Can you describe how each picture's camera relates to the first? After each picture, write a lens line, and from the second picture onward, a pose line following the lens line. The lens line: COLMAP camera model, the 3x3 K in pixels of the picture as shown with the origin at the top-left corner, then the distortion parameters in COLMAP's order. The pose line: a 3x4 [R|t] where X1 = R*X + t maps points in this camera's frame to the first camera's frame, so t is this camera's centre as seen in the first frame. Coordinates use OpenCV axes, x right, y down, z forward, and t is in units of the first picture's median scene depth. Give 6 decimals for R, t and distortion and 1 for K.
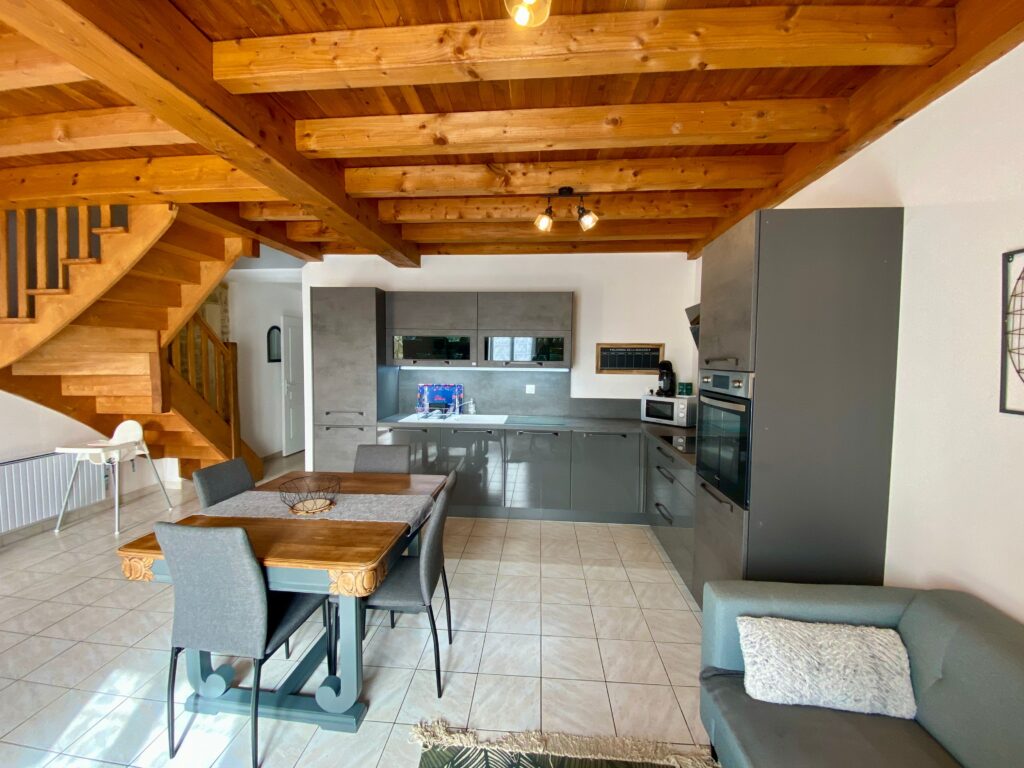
lens RADIAL K [[414.8, 0, 510.7], [0, 414.8, 378.6], [0, 0, 1]] dist [0.029599, -0.019076]
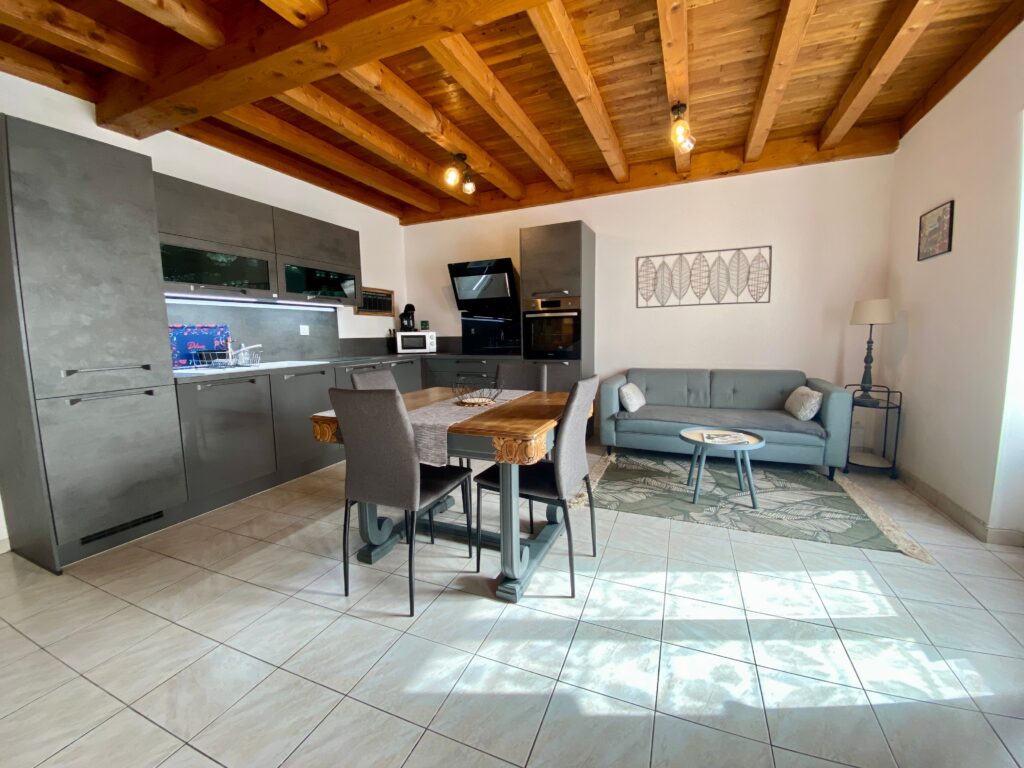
lens RADIAL K [[410.4, 0, 510.0], [0, 410.4, 378.9], [0, 0, 1]] dist [0.029765, -0.024865]
pose [[0.316169, -0.123119, 0.940680, -0.754896], [0.069909, 0.991871, 0.106322, 0.074697], [-0.946124, 0.032147, 0.322206, 0.316261]]
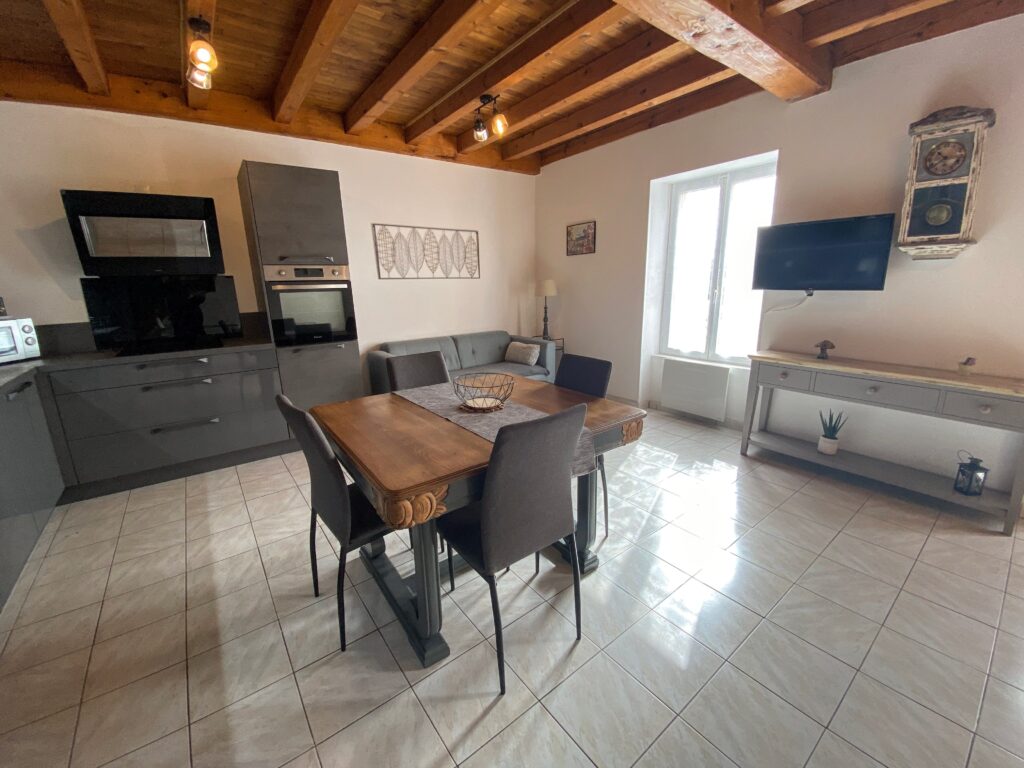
lens RADIAL K [[410.4, 0, 510.0], [0, 410.4, 378.9], [0, 0, 1]] dist [0.029765, -0.024865]
pose [[-0.658513, -0.162939, 0.734719, -0.615863], [0.056139, 0.962925, 0.263865, 0.013492], [-0.750473, 0.215005, -0.624951, 0.804405]]
